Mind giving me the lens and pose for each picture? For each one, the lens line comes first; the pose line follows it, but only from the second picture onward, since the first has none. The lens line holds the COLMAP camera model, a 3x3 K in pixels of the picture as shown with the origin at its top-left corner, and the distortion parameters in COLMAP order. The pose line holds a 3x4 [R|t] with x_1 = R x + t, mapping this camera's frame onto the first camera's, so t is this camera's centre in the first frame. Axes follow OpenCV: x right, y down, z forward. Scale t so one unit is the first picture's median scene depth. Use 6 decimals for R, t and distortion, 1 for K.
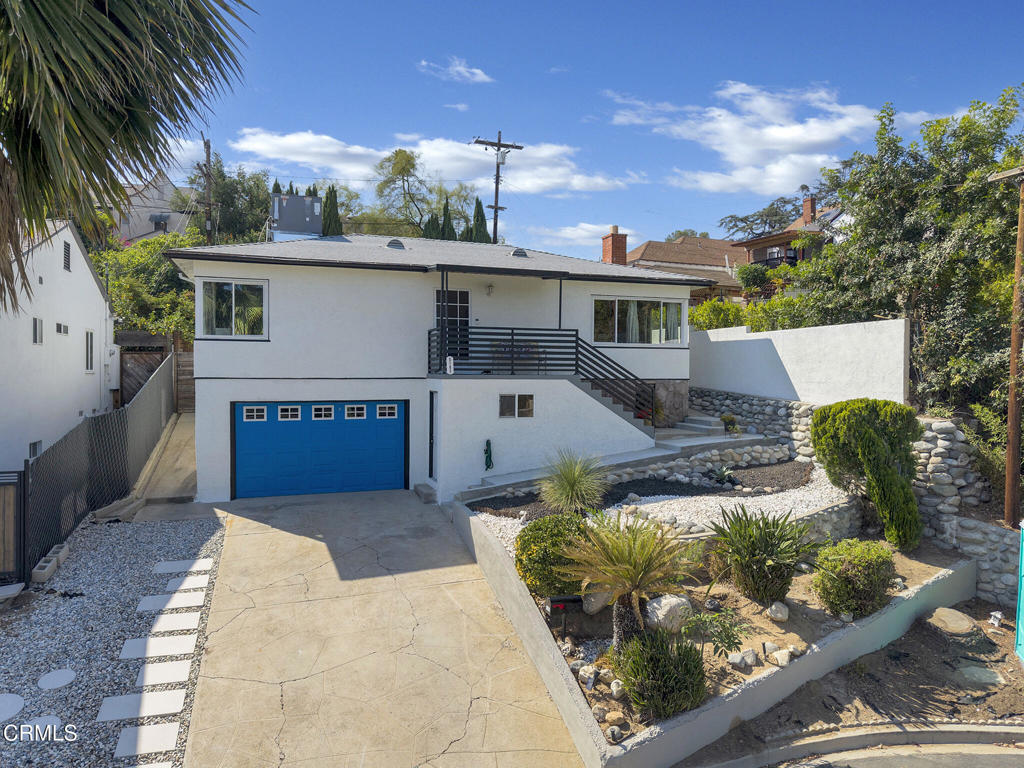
lens RADIAL K [[673.2, 0, 512.0], [0, 673.2, 384.0], [0, 0, 1]] dist [0.040813, -0.059062]
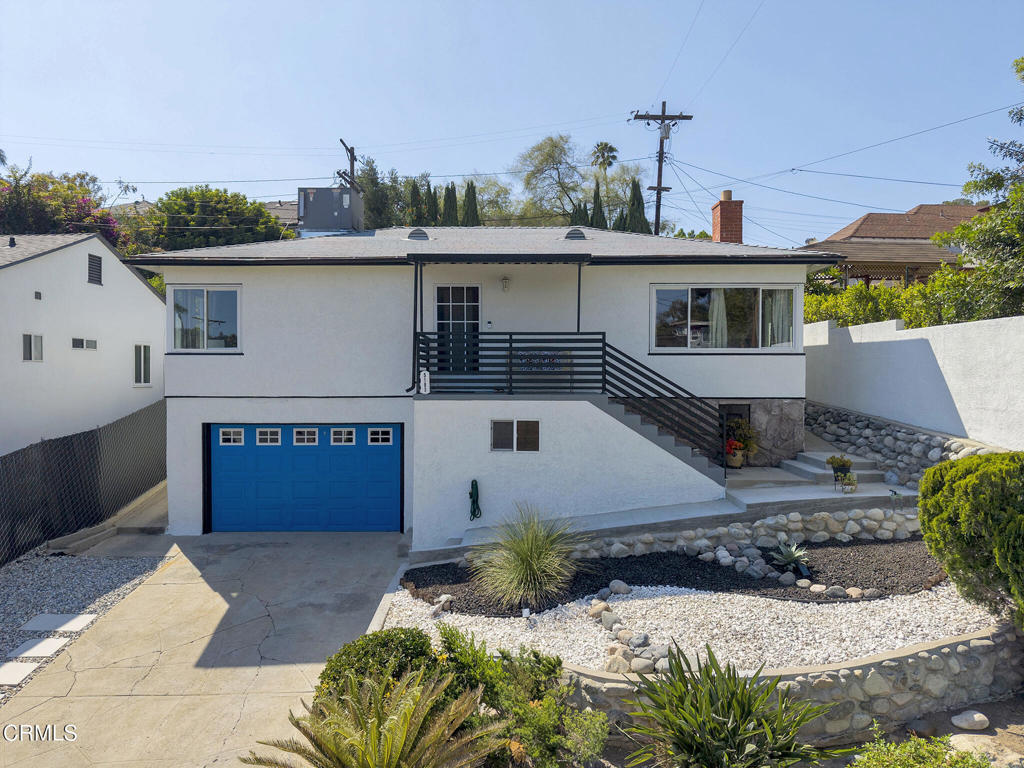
lens RADIAL K [[681.0, 0, 512.0], [0, 681.0, 384.0], [0, 0, 1]] dist [0.005123, -0.002585]
pose [[0.942043, 0.002638, -0.335482, 0.256094], [-0.002064, 0.999996, 0.002067, -0.026955], [0.335486, -0.001254, 0.942044, 0.280787]]
